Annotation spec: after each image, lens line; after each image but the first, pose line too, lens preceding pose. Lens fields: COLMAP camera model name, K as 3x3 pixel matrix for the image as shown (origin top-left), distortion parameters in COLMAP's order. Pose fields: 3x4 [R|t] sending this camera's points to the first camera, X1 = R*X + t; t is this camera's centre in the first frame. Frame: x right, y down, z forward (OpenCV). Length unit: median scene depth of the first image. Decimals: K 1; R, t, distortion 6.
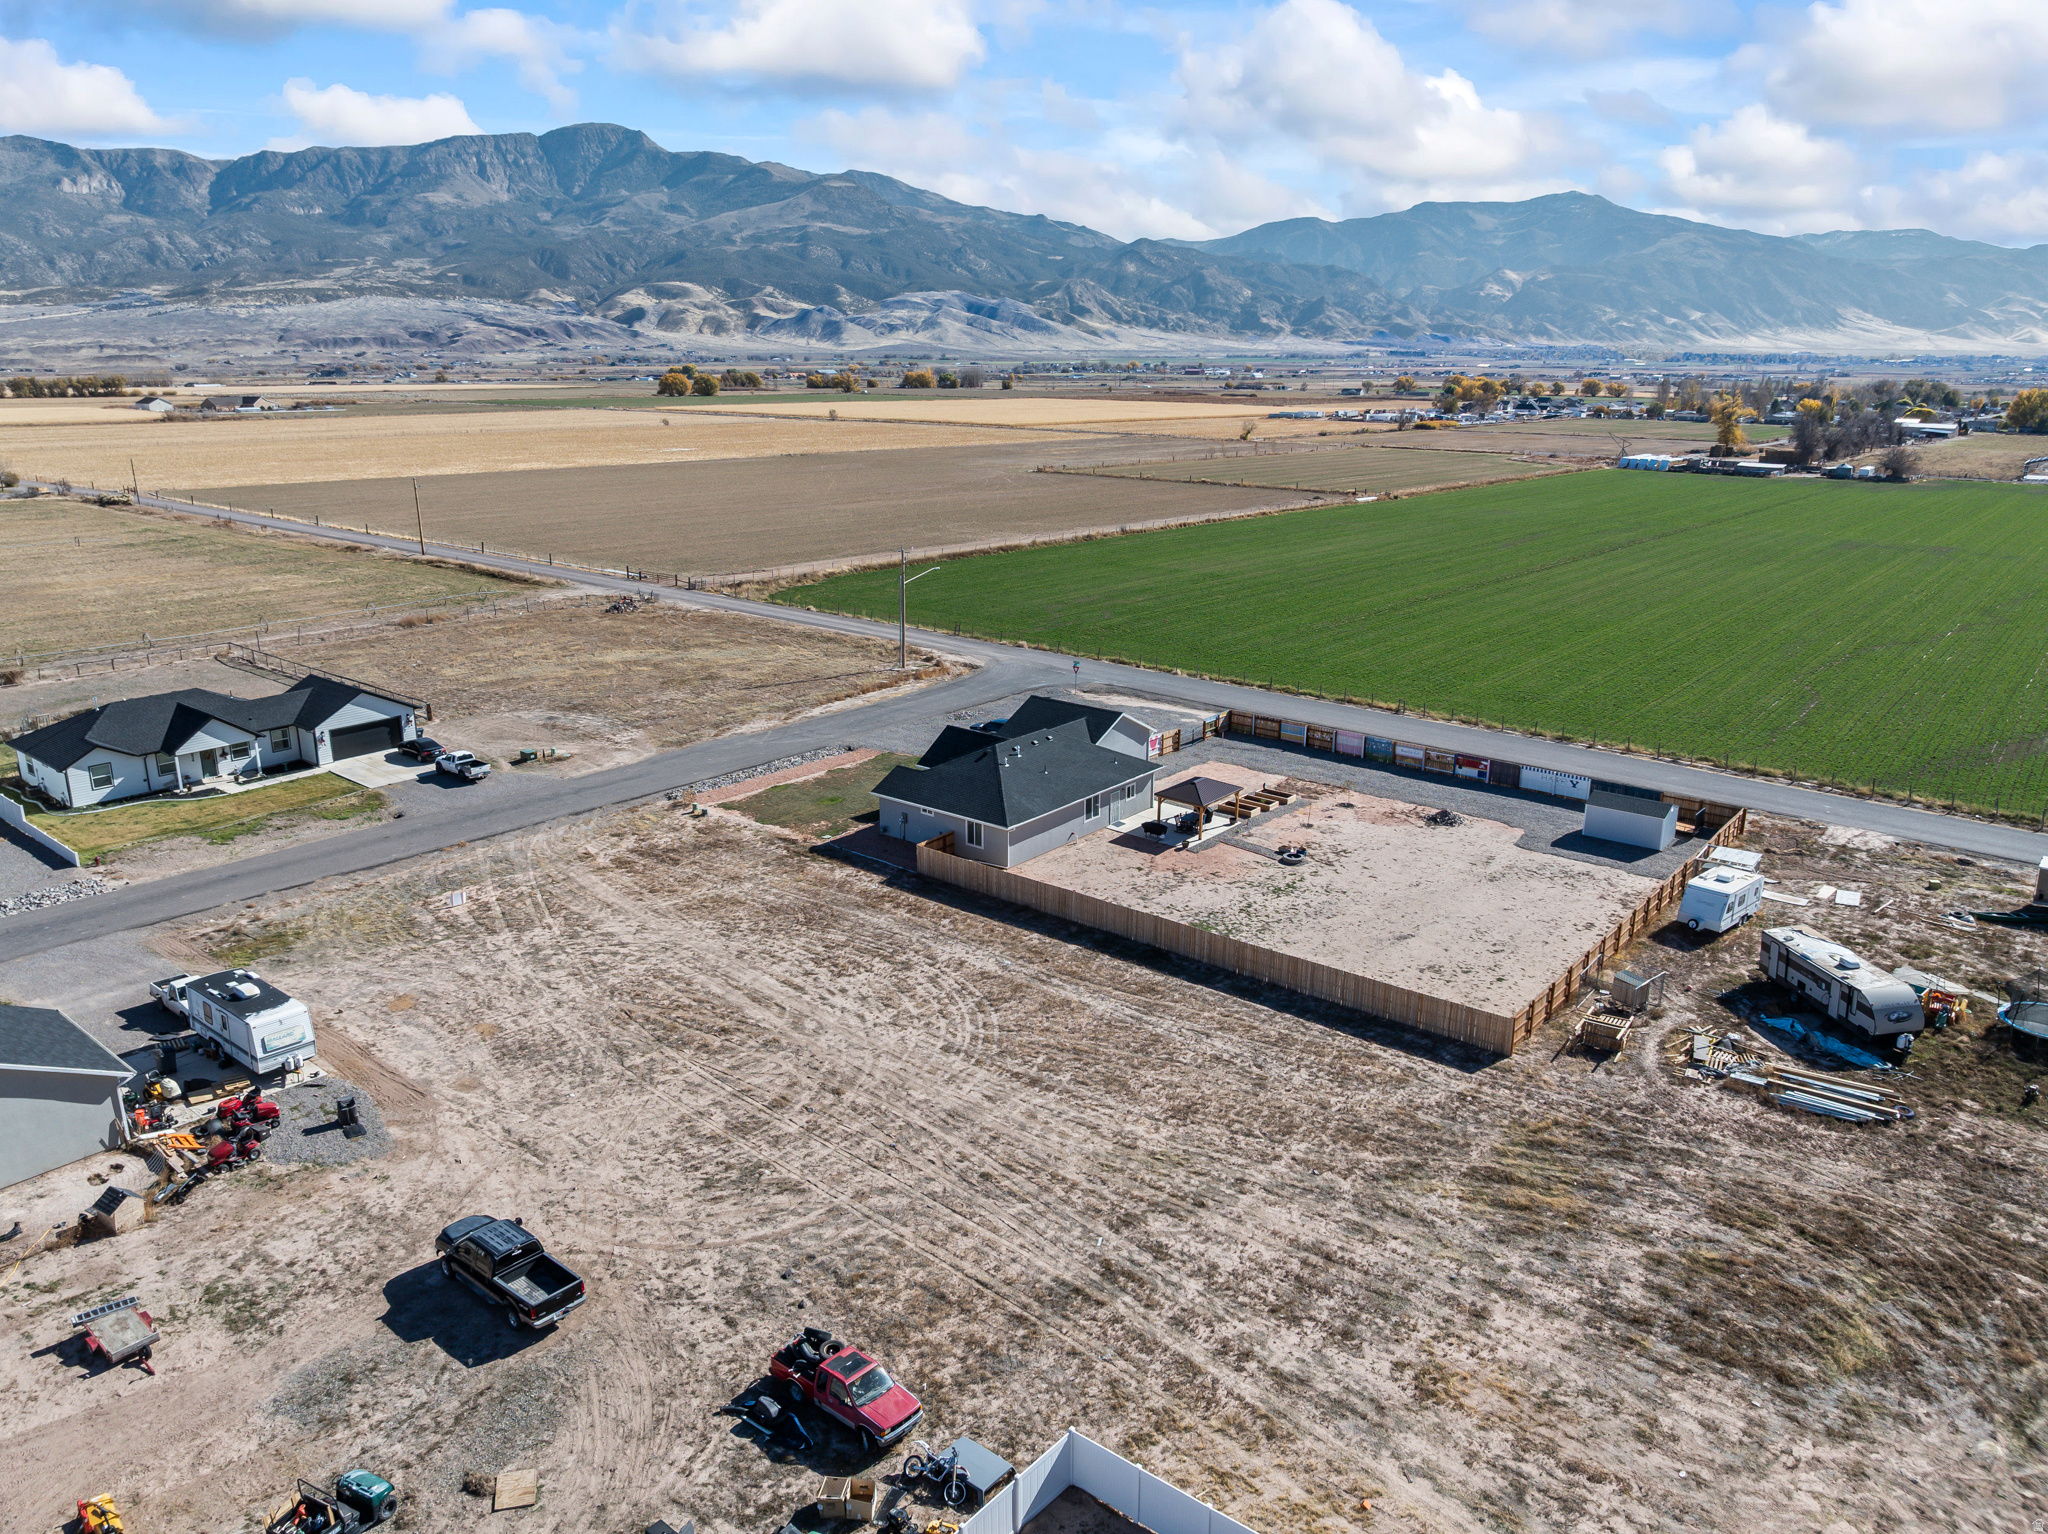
lens RADIAL K [[1441.9, 0, 1032.8], [0, 1441.9, 752.0], [0, 0, 1]] dist [-0.039298, 0.005227]
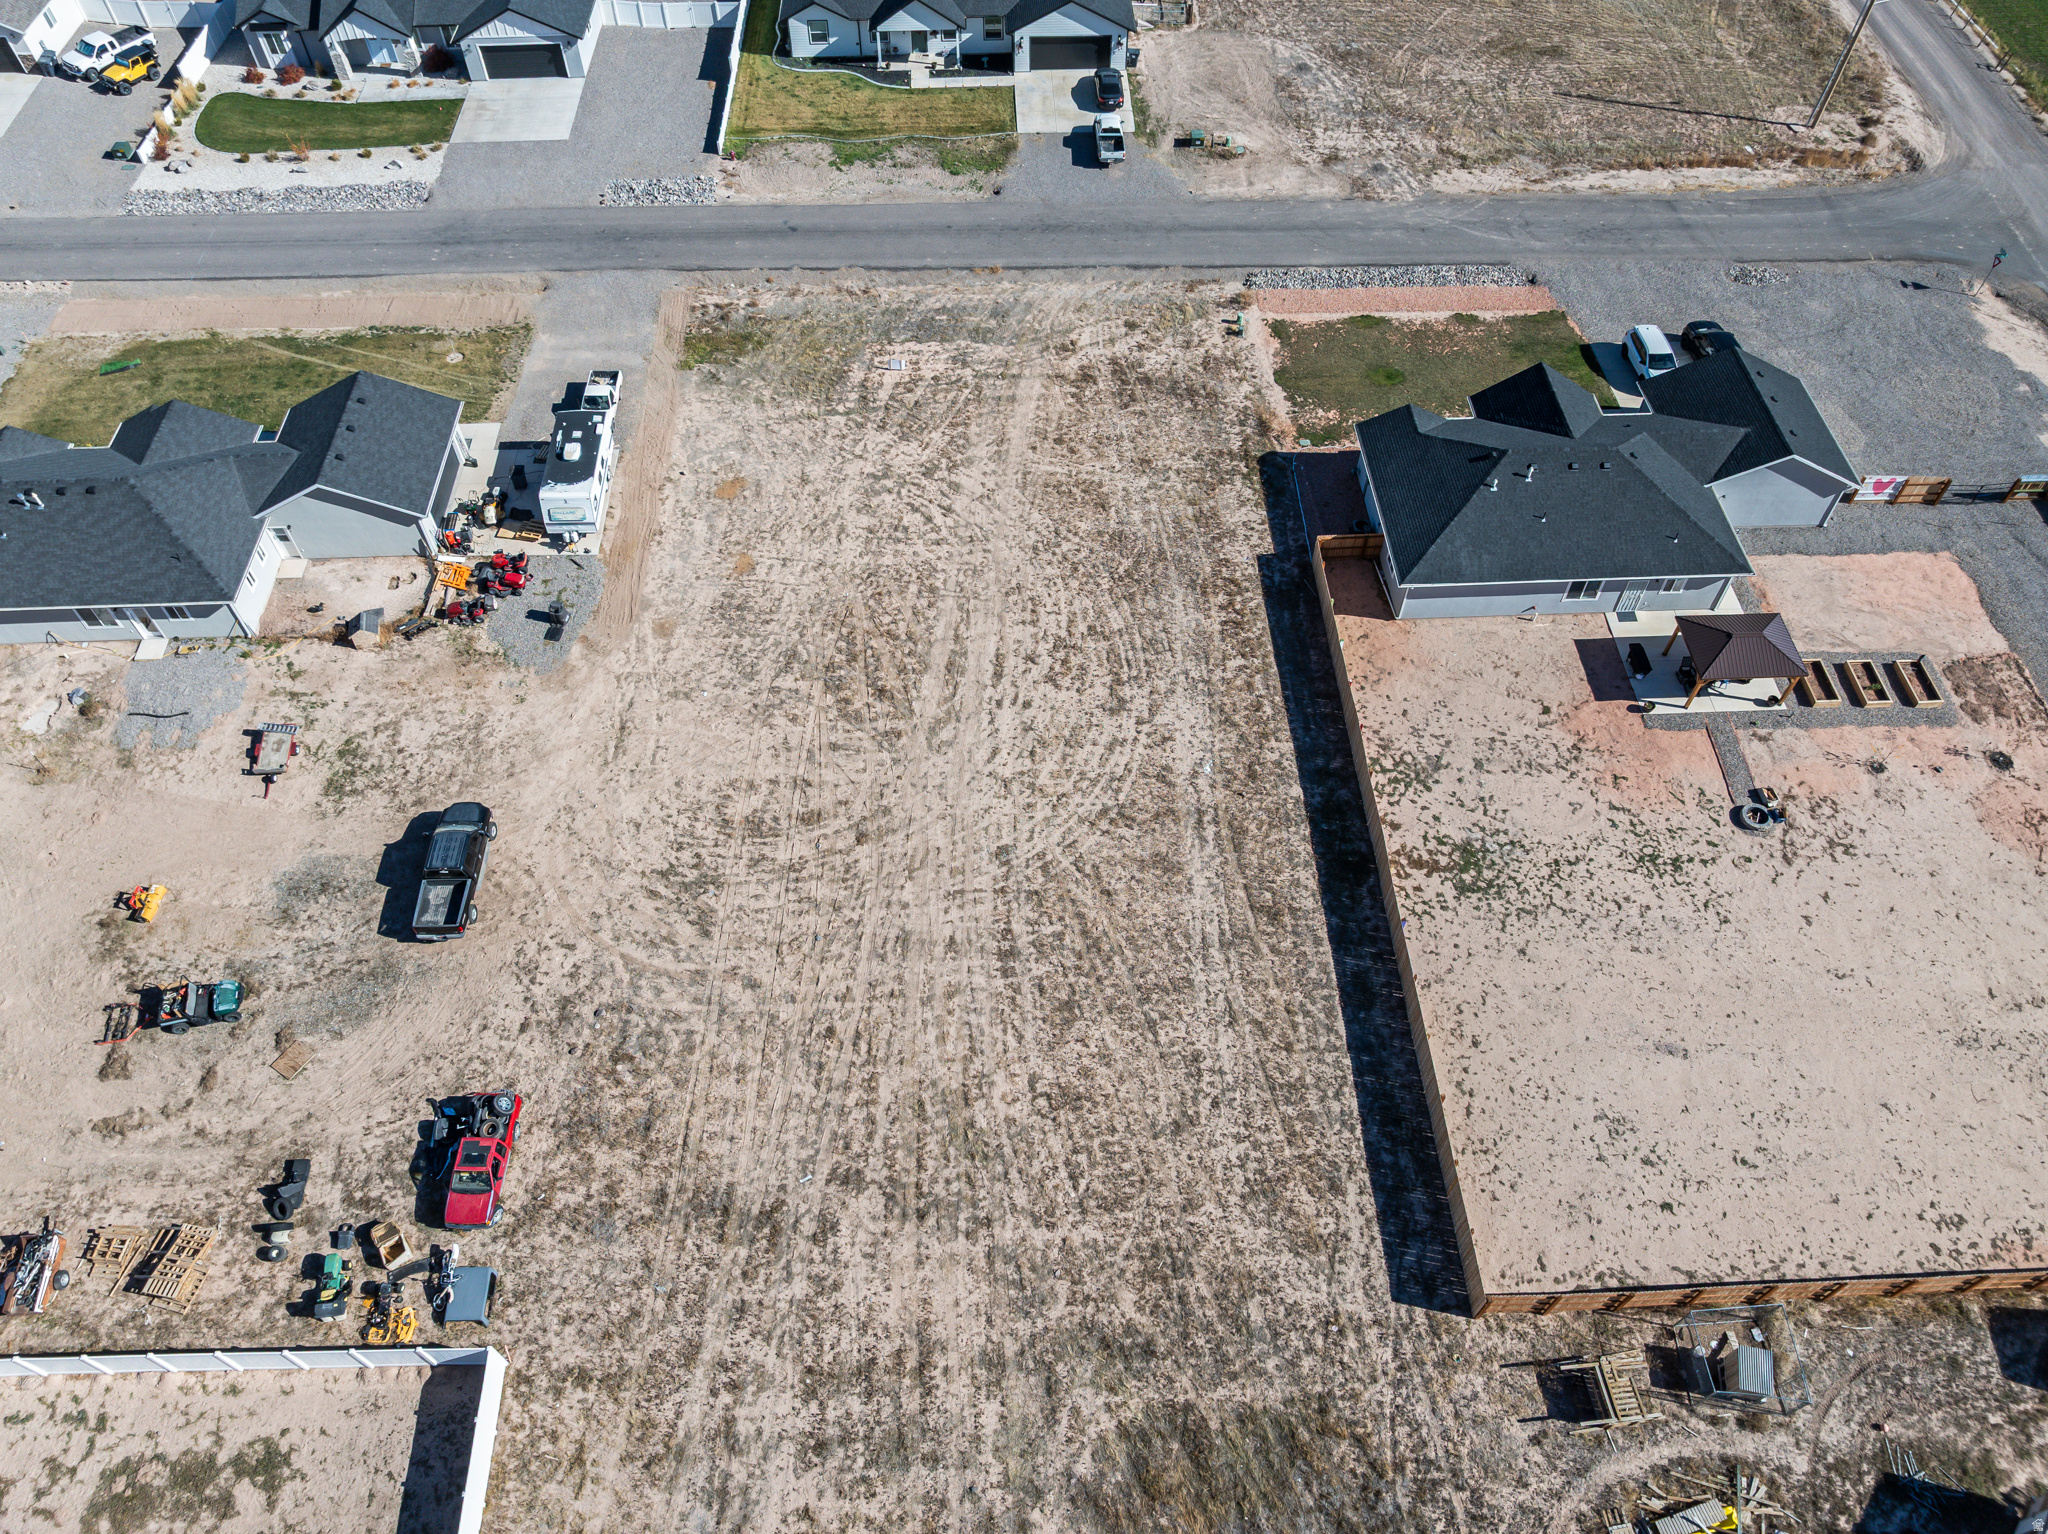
lens RADIAL K [[1441.9, 0, 1034.3], [0, 1441.9, 756.2], [0, 0, 1]] dist [-0.039298, 0.005227]
pose [[0.658347, 0.596184, -0.459505, 0.362244], [-0.204274, 0.729063, 0.653253, -0.475218], [0.724466, -0.336202, 0.601761, 0.486153]]
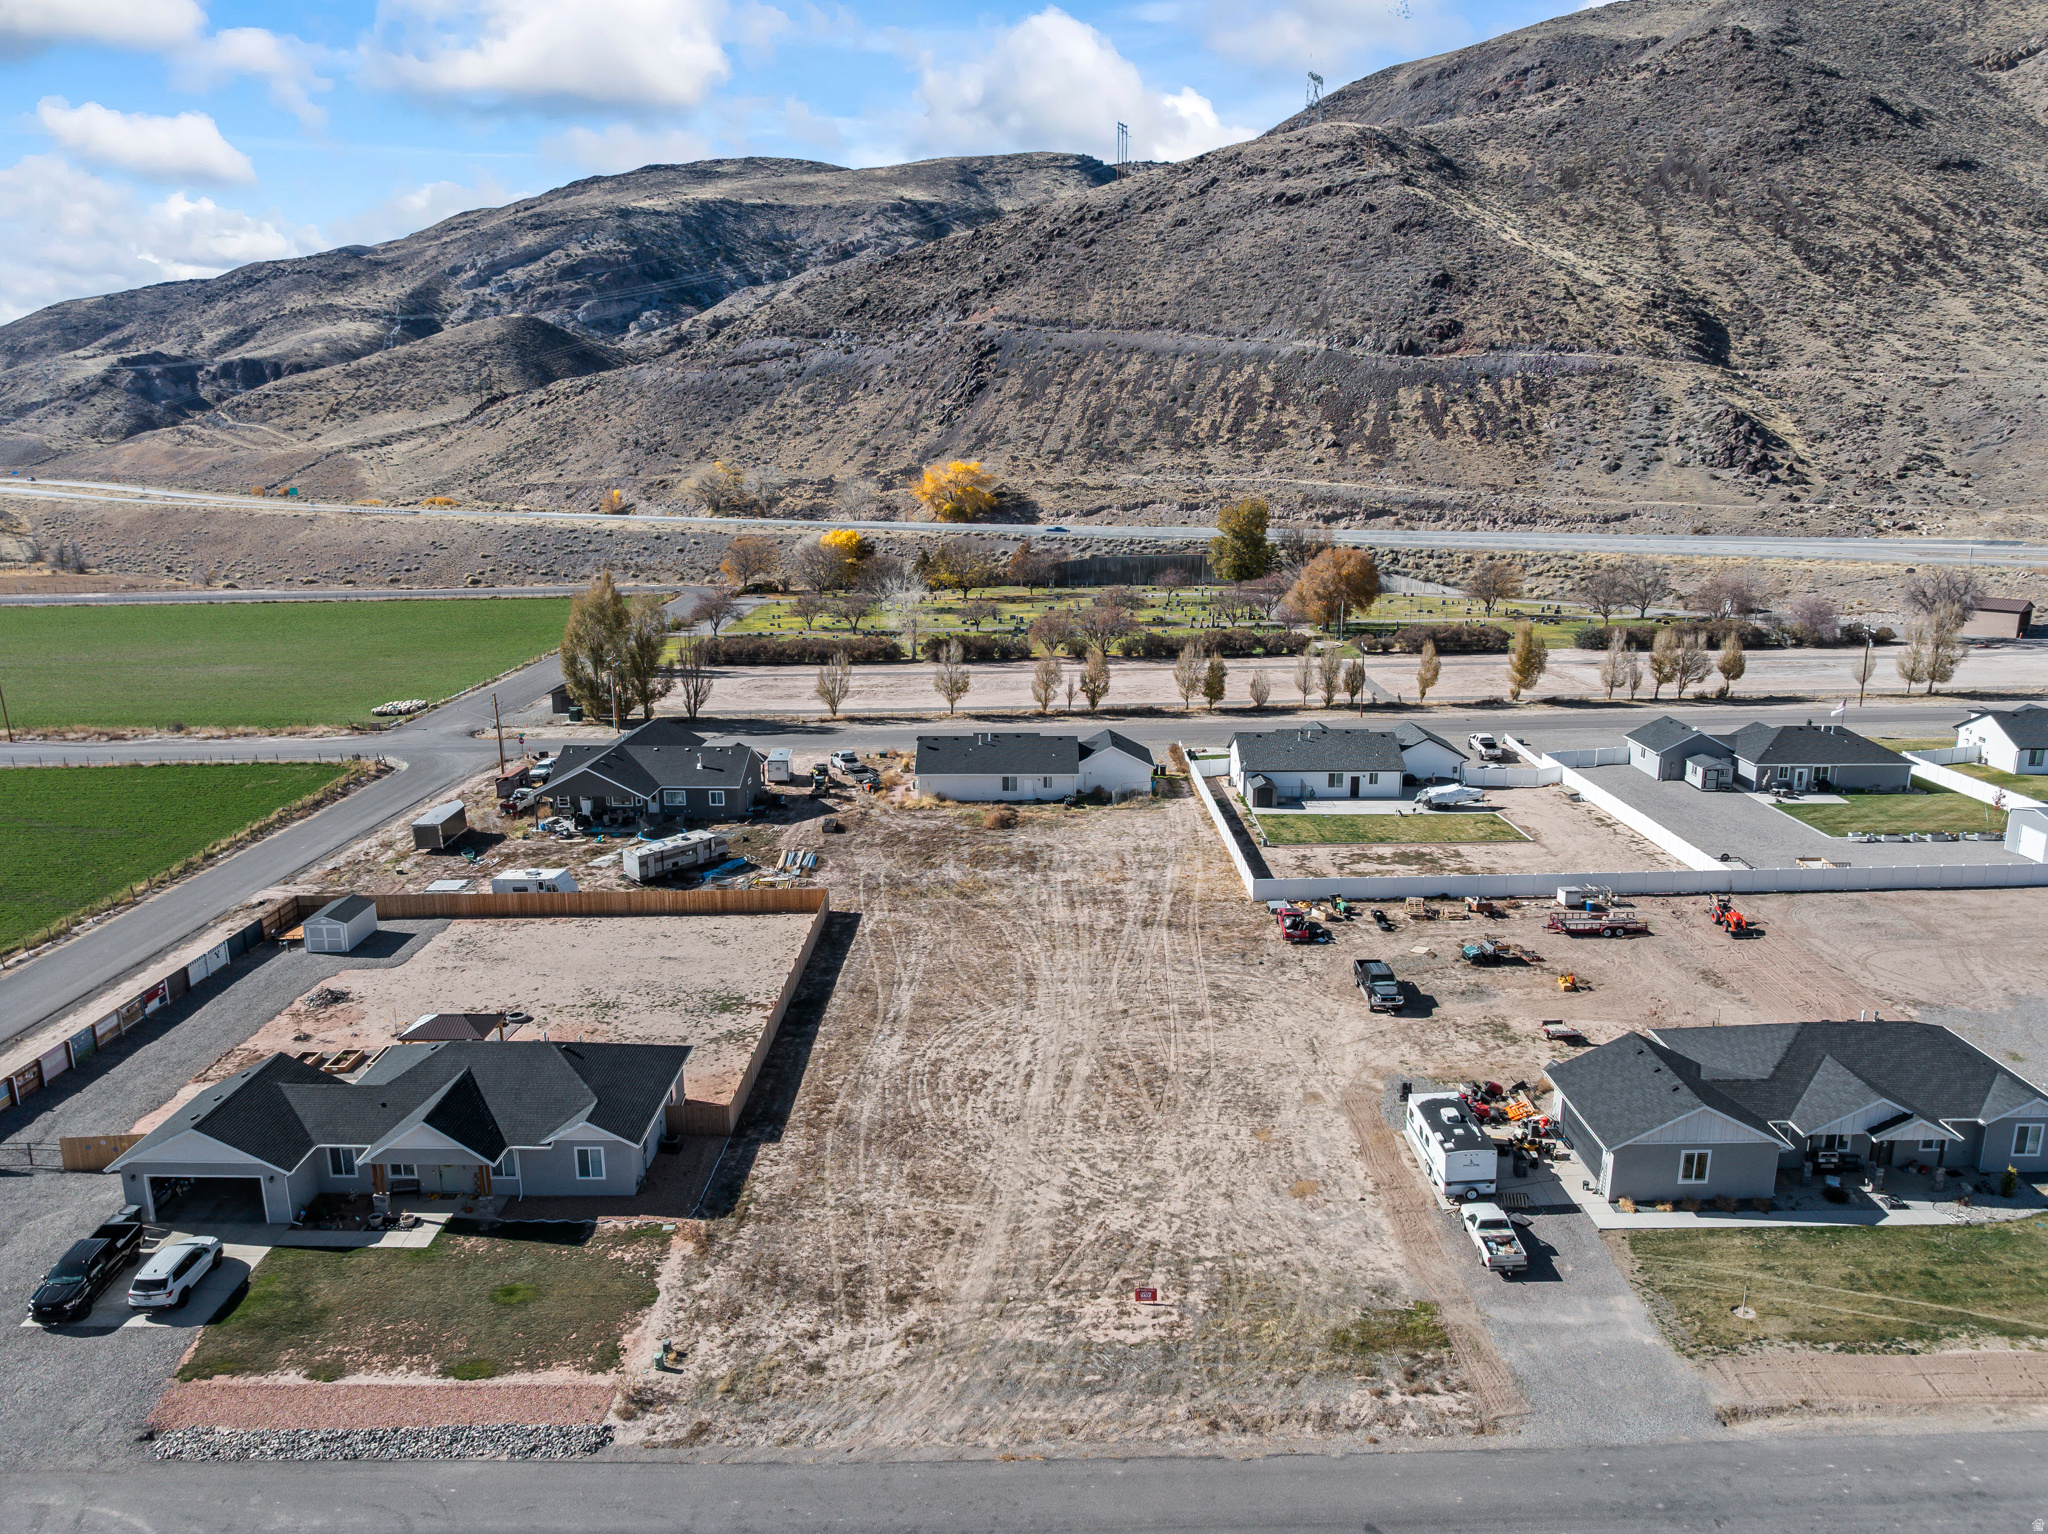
lens RADIAL K [[1441.9, 0, 1032.3], [0, 1441.9, 762.7], [0, 0, 1]] dist [-0.039298, 0.005227]
pose [[-0.625816, -0.180367, 0.758829, -1.141828], [0.212909, 0.896442, 0.388666, -0.588388], [-0.750349, 0.404795, -0.522606, 1.706557]]
